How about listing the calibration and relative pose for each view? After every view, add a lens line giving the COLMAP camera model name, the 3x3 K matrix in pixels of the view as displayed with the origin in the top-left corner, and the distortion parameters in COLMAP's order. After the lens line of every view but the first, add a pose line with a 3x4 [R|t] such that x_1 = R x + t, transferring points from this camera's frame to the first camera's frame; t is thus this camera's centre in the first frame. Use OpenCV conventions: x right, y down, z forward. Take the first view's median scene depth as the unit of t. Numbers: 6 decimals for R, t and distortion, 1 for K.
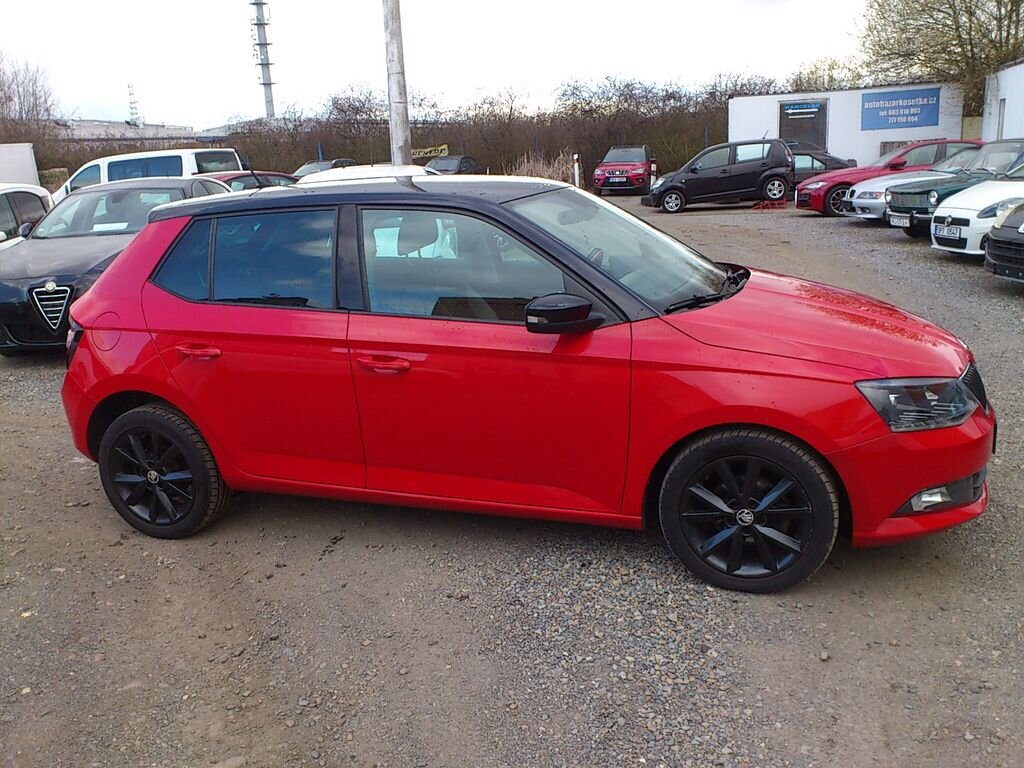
lens RADIAL K [[958.6, 0, 515.4], [0, 958.6, 357.7], [0, 0, 1]] dist [0.007691, 0.009672]
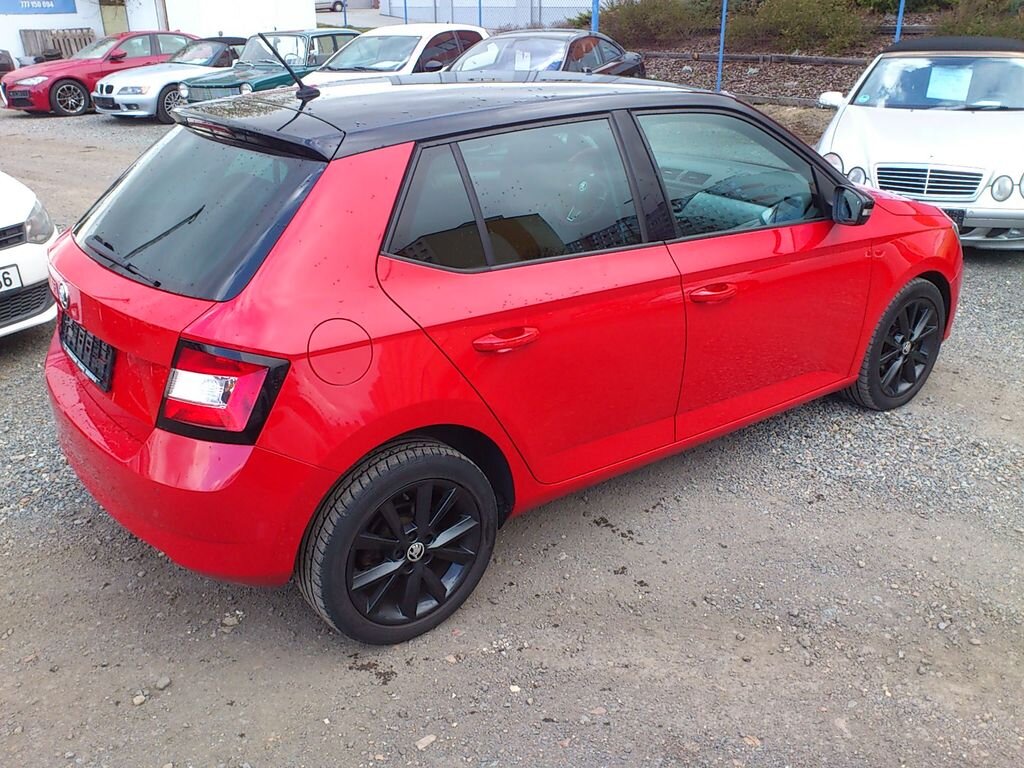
lens RADIAL K [[958.6, 0, 515.4], [0, 958.6, 357.7], [0, 0, 1]] dist [0.007691, 0.009672]
pose [[0.536474, -0.254990, 0.804472, -0.818637], [0.168183, 0.966442, 0.194174, -0.117836], [-0.826989, 0.031129, 0.561356, 0.559551]]
